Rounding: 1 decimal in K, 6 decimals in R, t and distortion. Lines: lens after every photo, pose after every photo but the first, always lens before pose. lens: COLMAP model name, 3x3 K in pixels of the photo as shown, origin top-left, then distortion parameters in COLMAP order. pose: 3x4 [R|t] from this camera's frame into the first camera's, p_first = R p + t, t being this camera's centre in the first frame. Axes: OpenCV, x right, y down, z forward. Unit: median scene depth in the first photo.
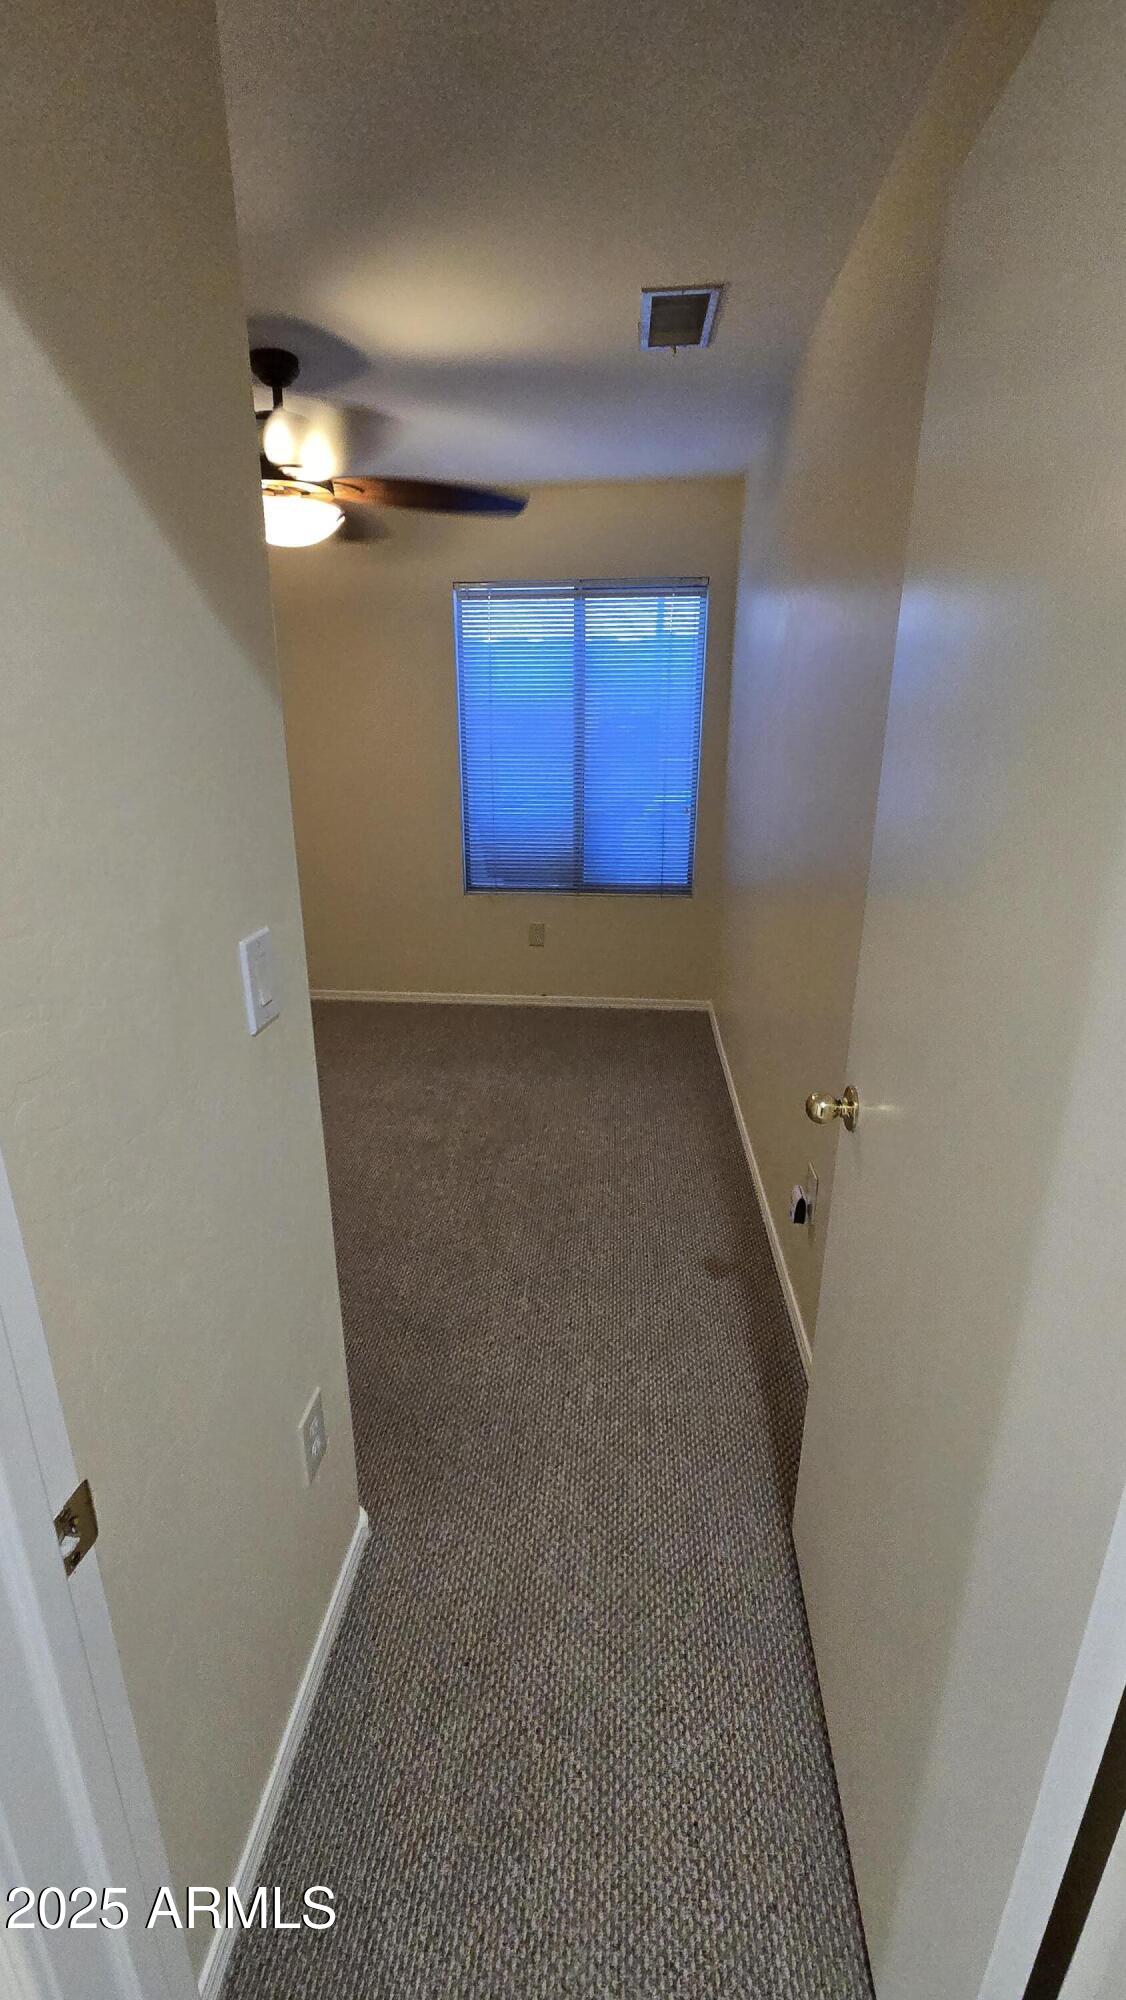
lens RADIAL K [[827.0, 0, 563.0], [0, 827.0, 1000.0], [0, 0, 1]] dist [0.002357, -0.000190]
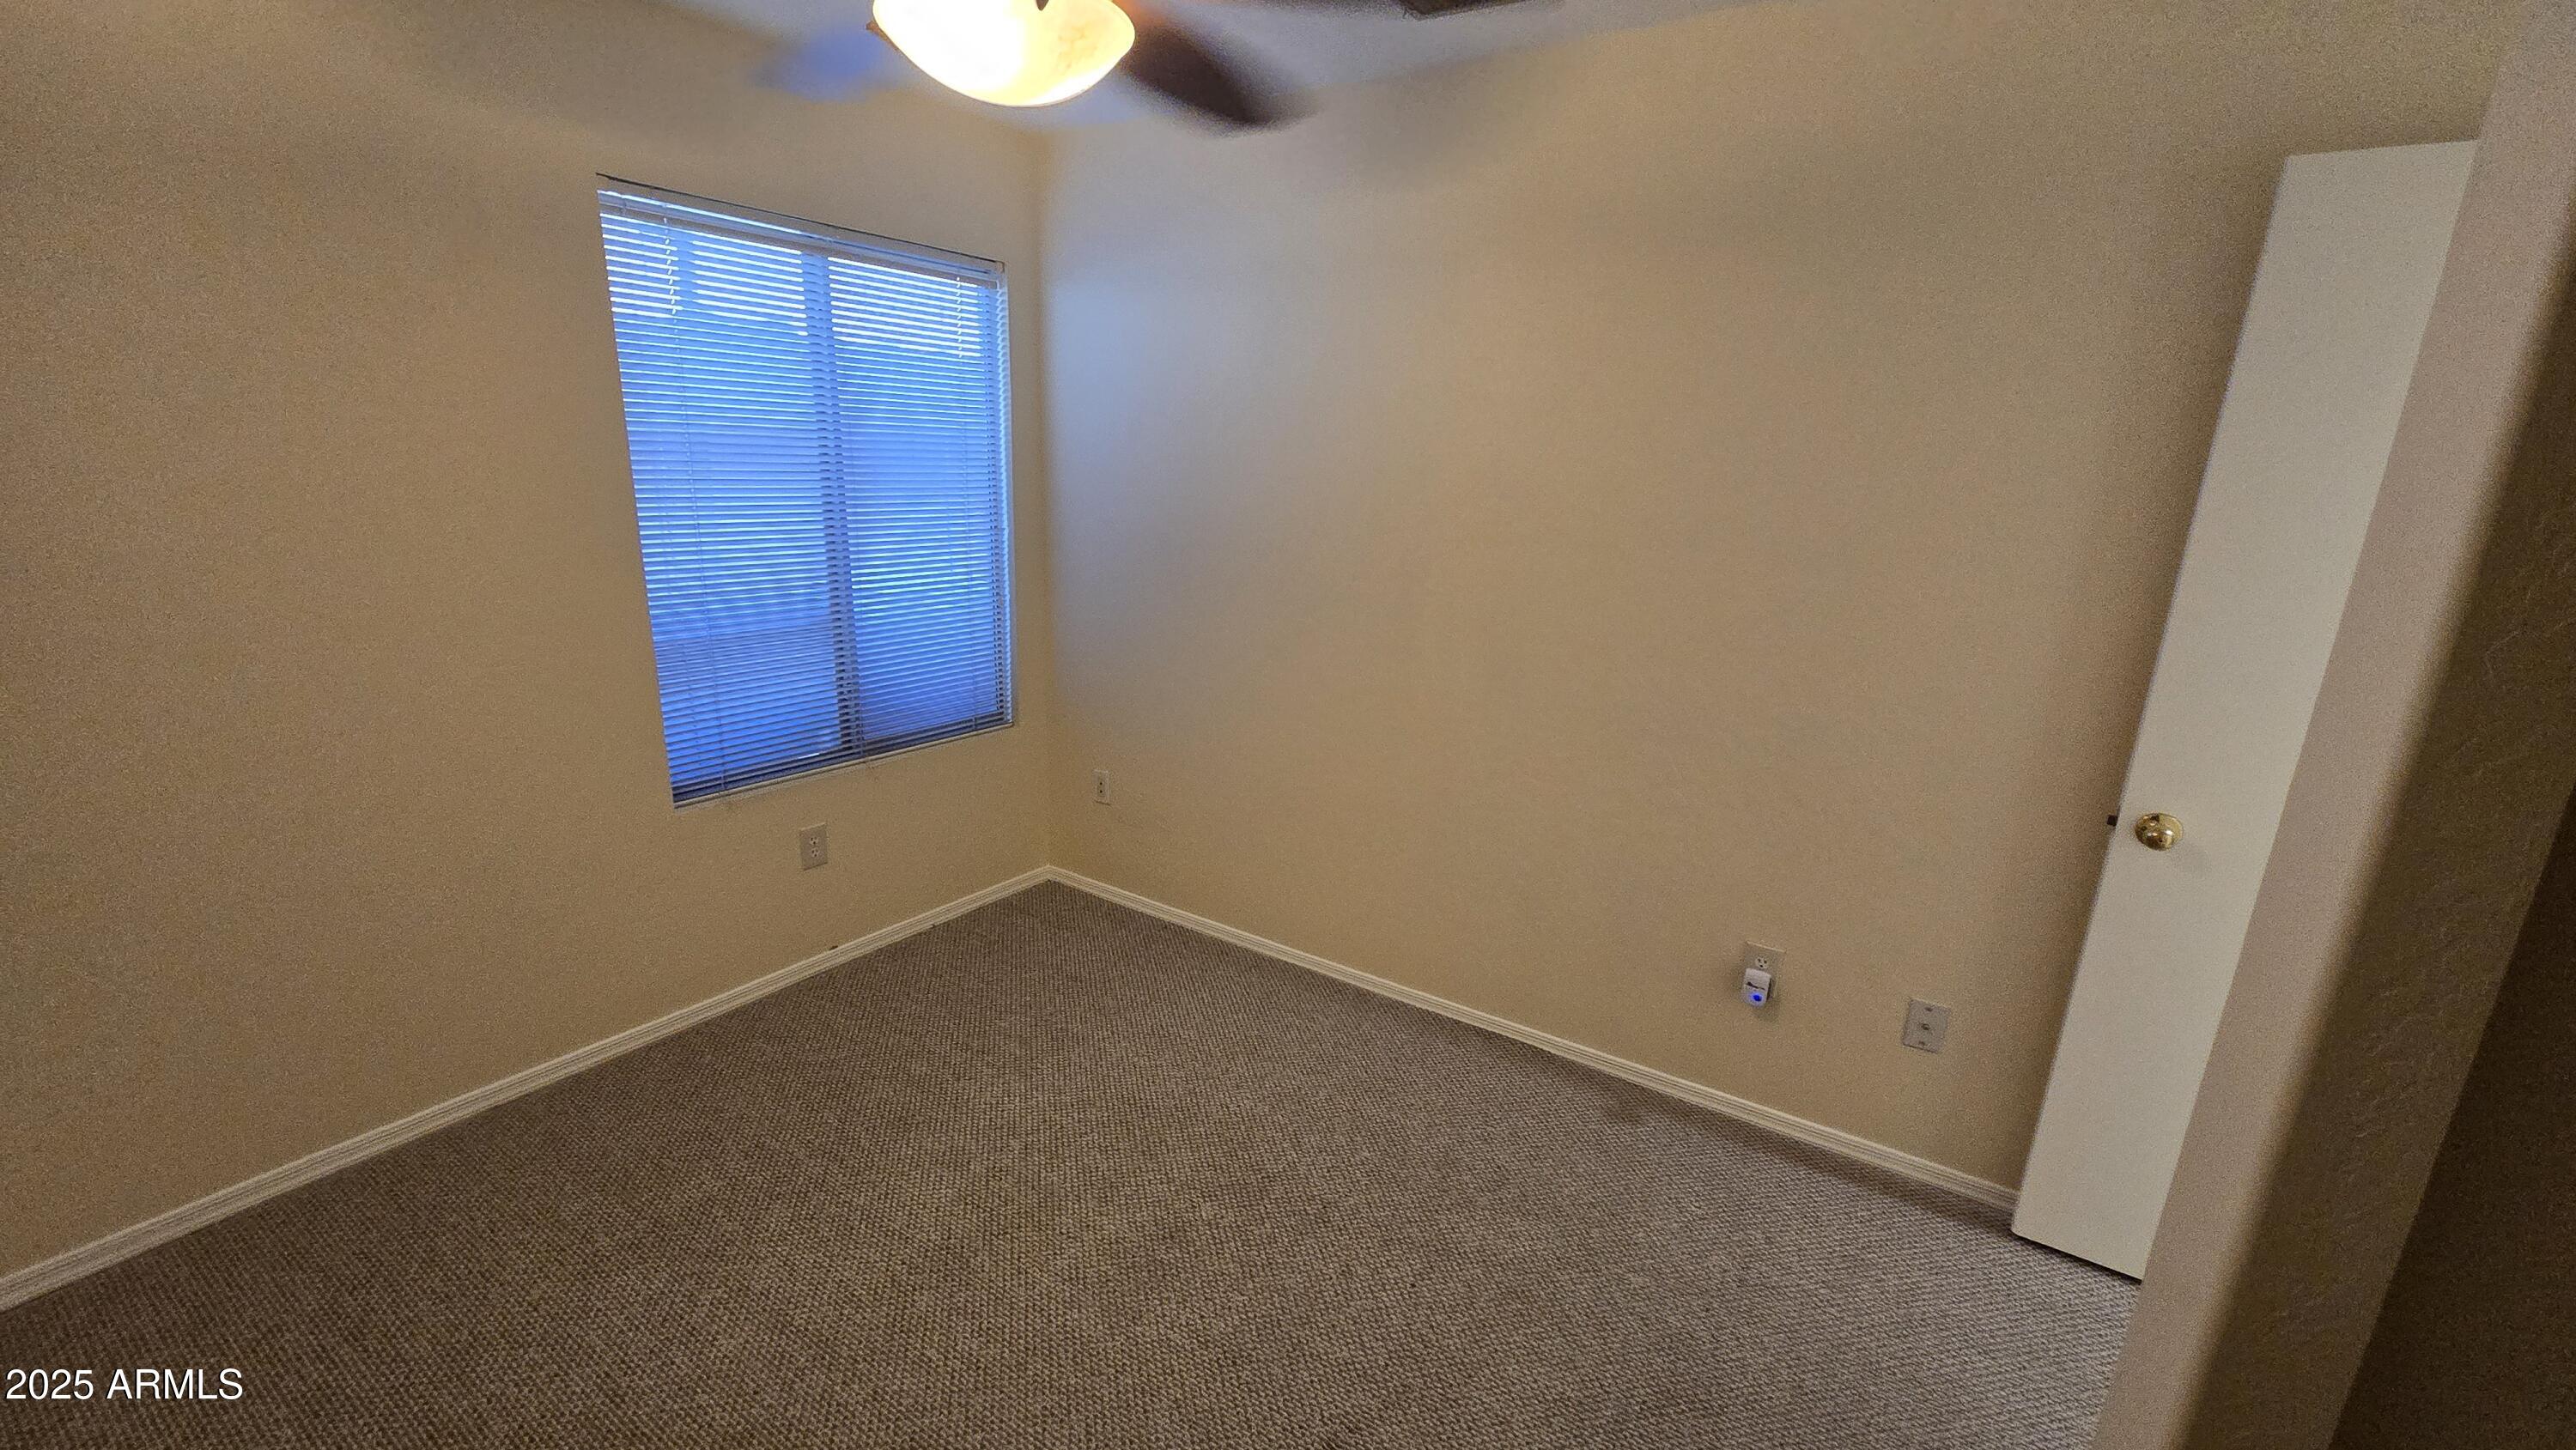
lens RADIAL K [[1065.1, 0, 1268.1], [0, 1065.1, 742.3], [0, 0, 1]] dist [0.002357, -0.000190]
pose [[0.472034, -0.214395, 0.855113, -0.496828], [0.246131, 0.963457, 0.105691, -0.152079], [-0.846524, 0.160581, 0.507554, 0.390864]]
